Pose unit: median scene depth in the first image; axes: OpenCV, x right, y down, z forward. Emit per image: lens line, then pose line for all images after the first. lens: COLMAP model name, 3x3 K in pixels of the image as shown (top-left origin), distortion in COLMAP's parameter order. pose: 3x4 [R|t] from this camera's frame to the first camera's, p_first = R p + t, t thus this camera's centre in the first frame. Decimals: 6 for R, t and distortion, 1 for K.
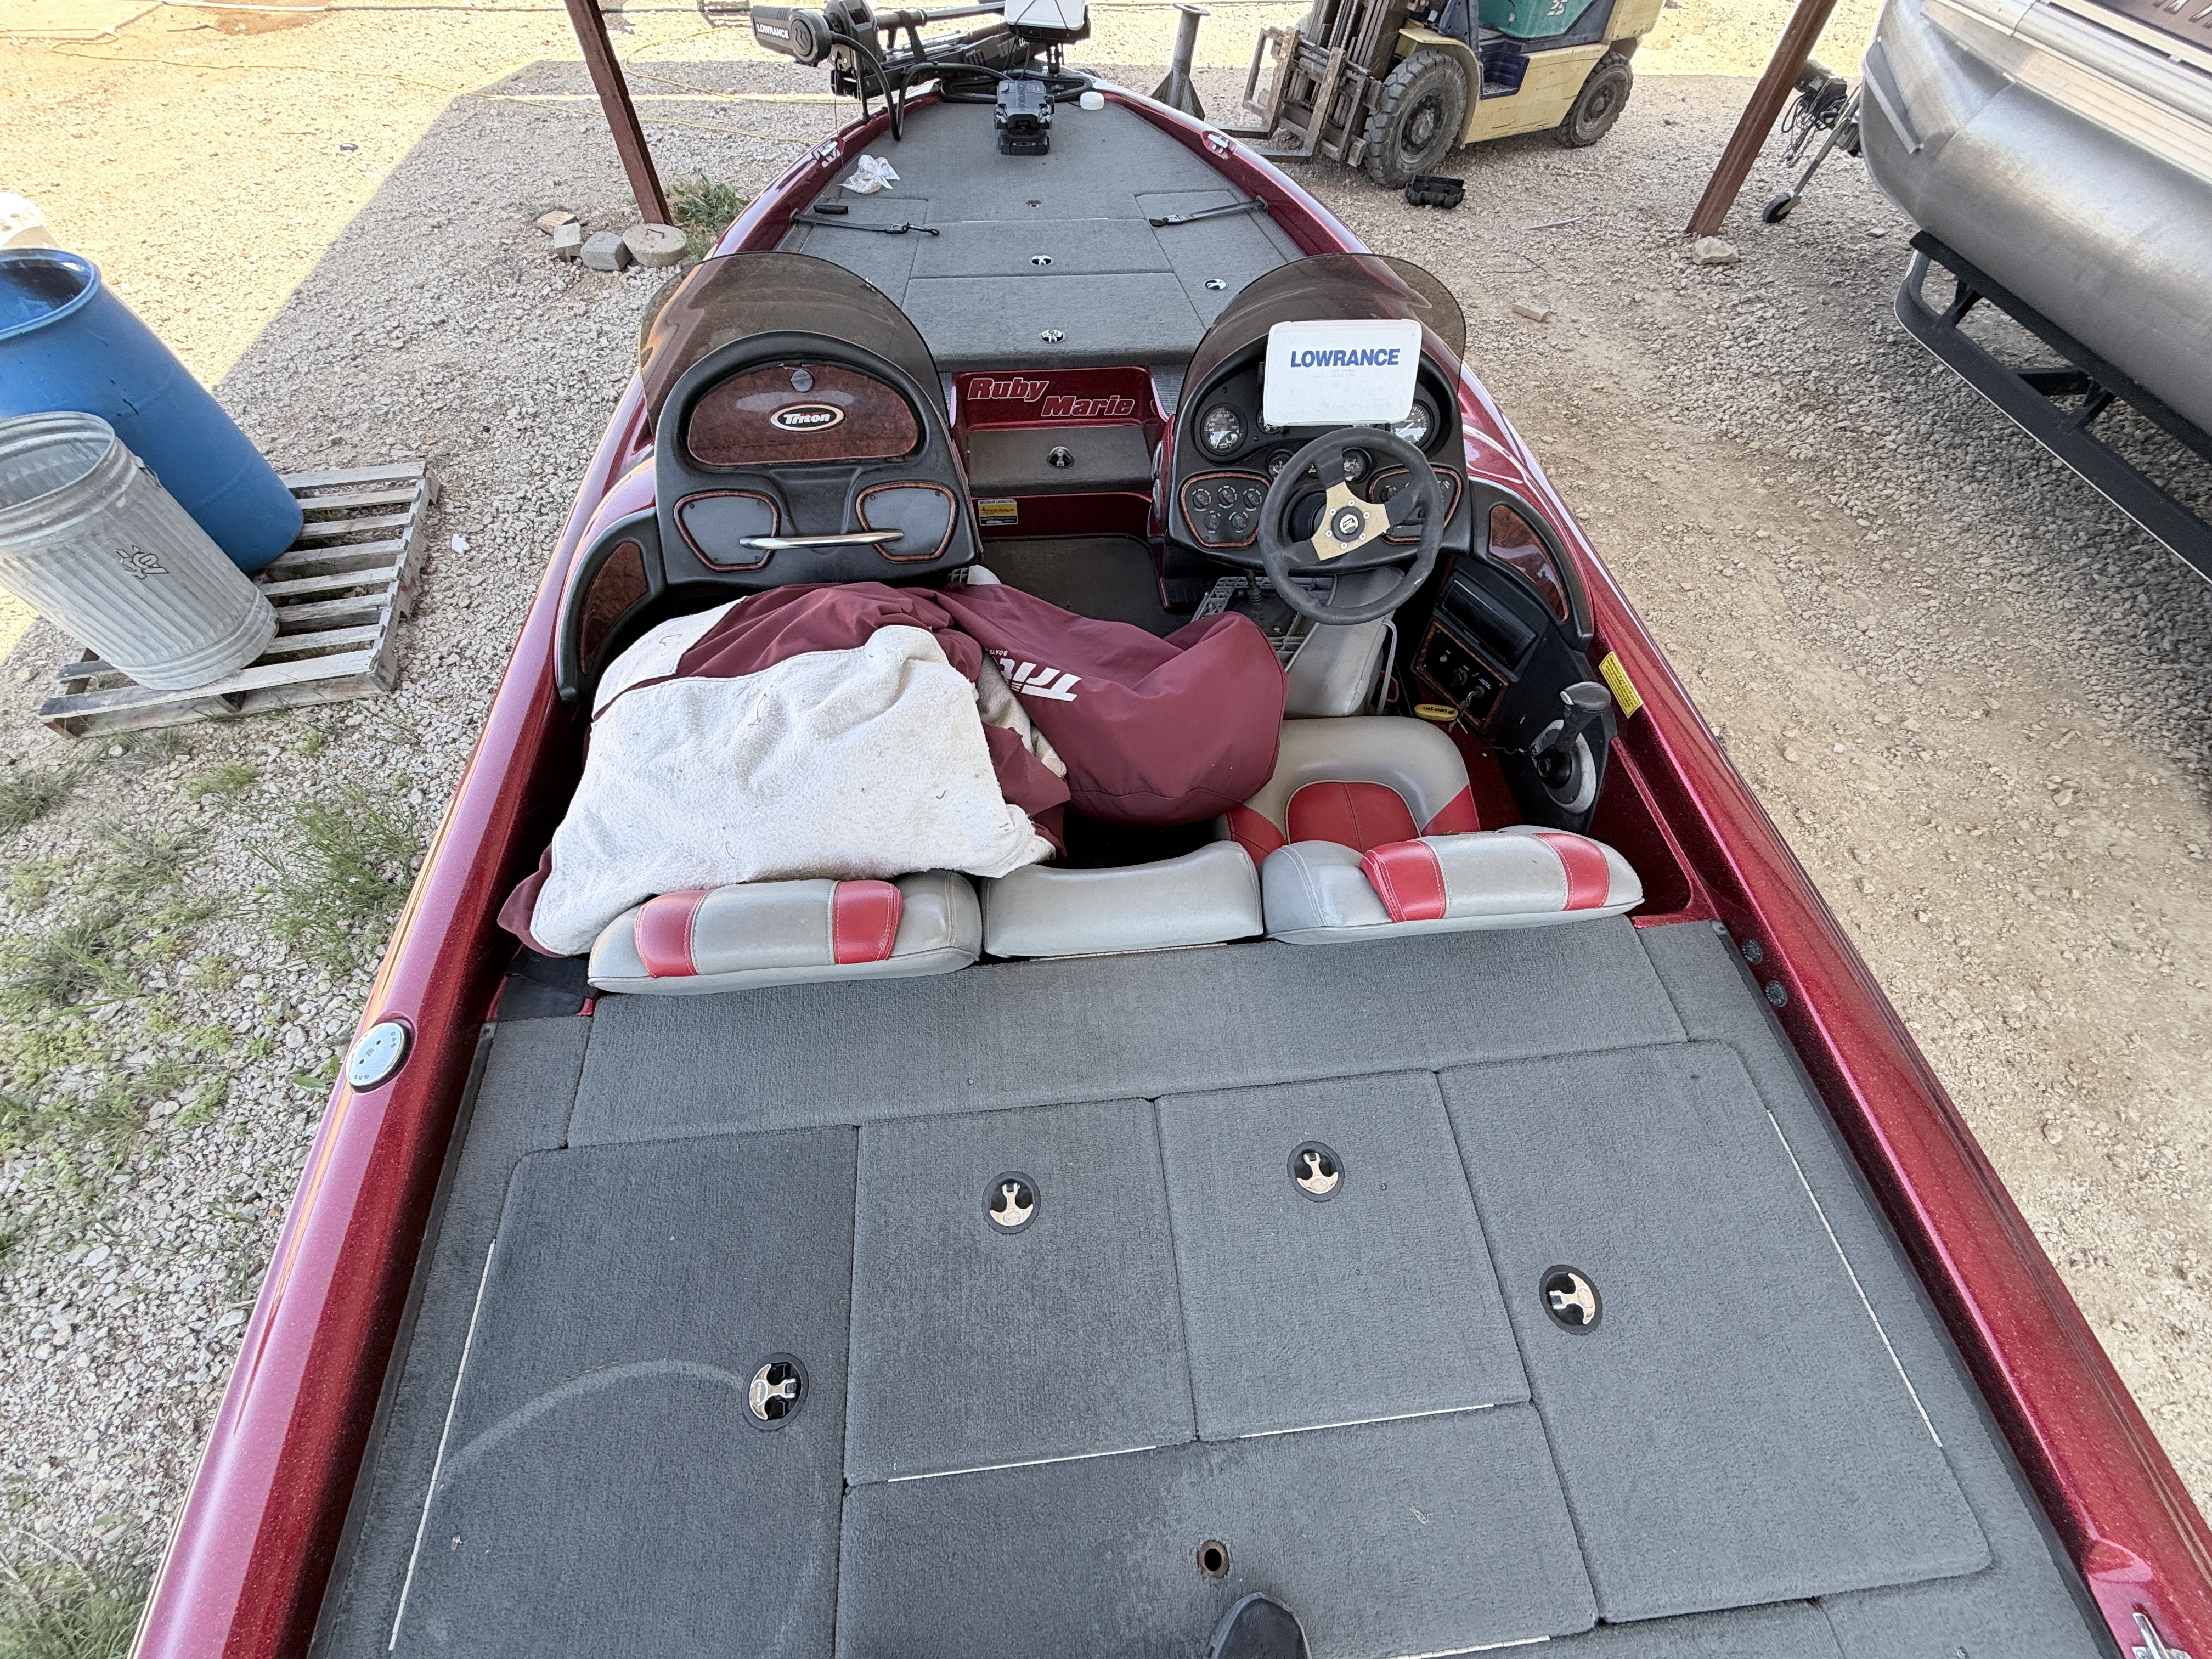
lens RADIAL K [[878.2, 0, 1106.0], [0, 878.2, 829.5], [0, 0, 1]] dist [-0.000086, 0.000645]
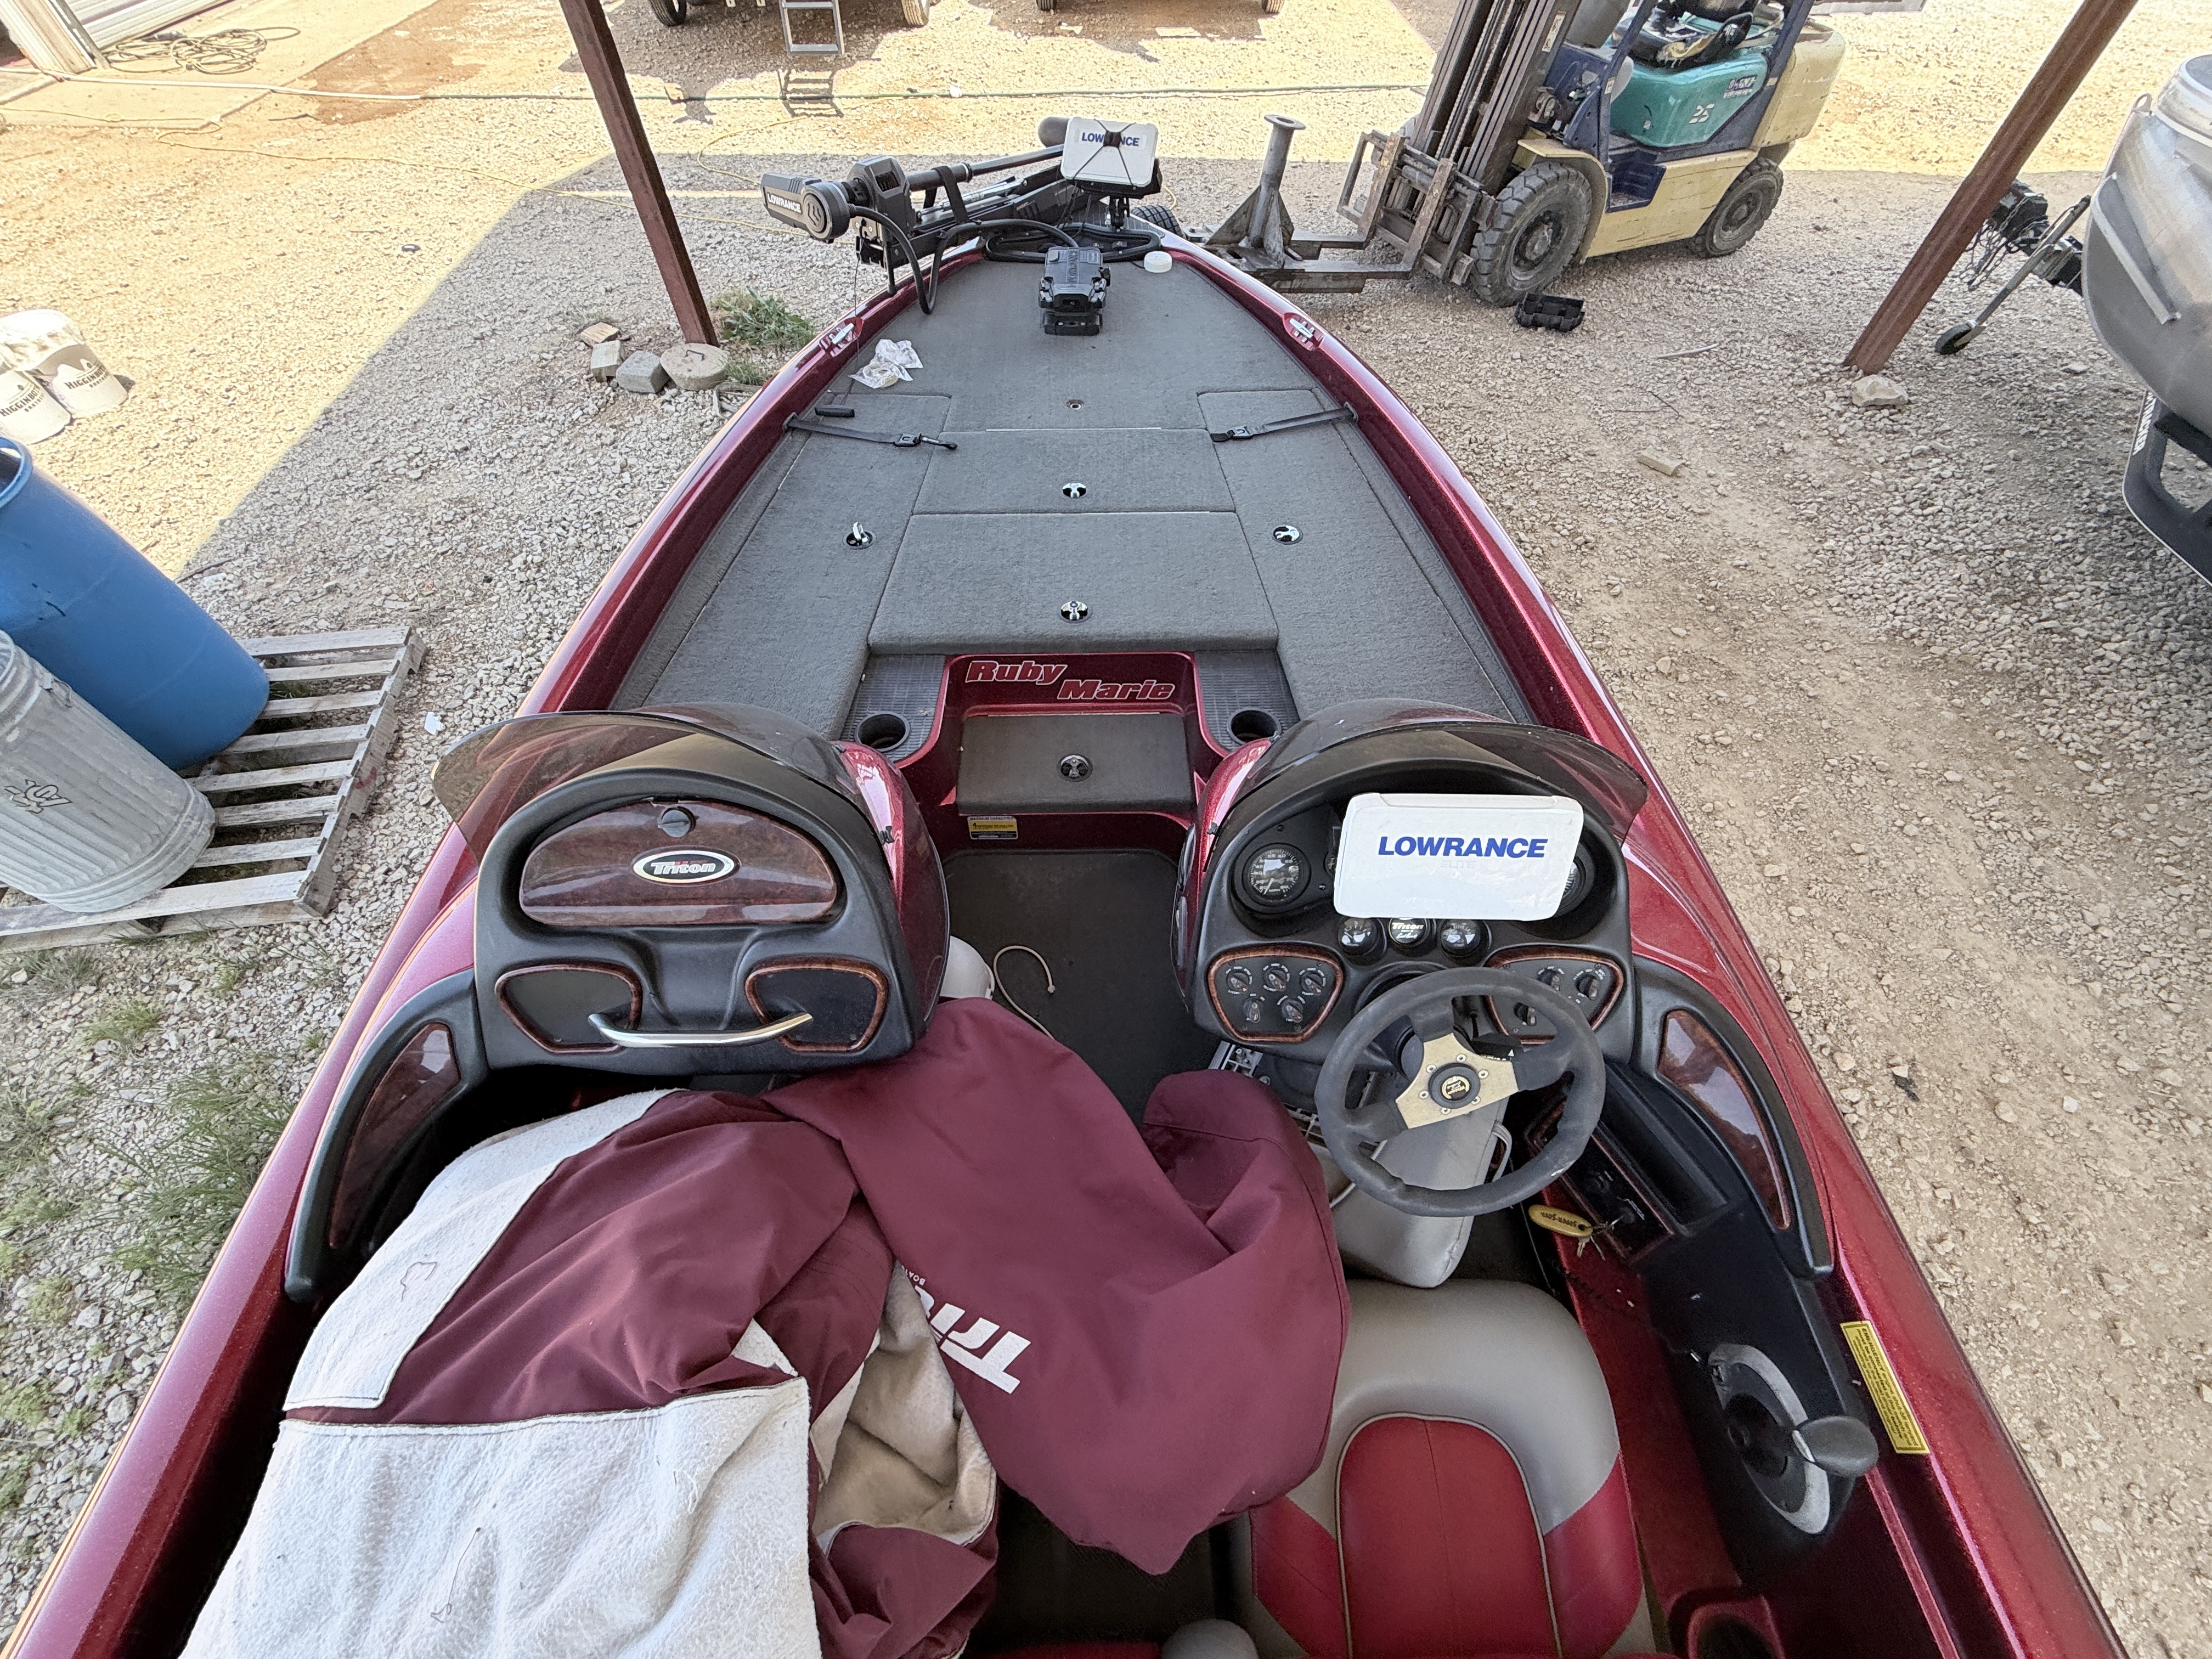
lens RADIAL K [[878.2, 0, 1106.0], [0, 878.2, 829.5], [0, 0, 1]] dist [-0.000086, 0.000645]
pose [[0.996122, 0.057501, -0.066592, 0.019809], [-0.059379, 0.997882, -0.026562, -0.214182], [0.064924, 0.030413, 0.997427, 0.132981]]
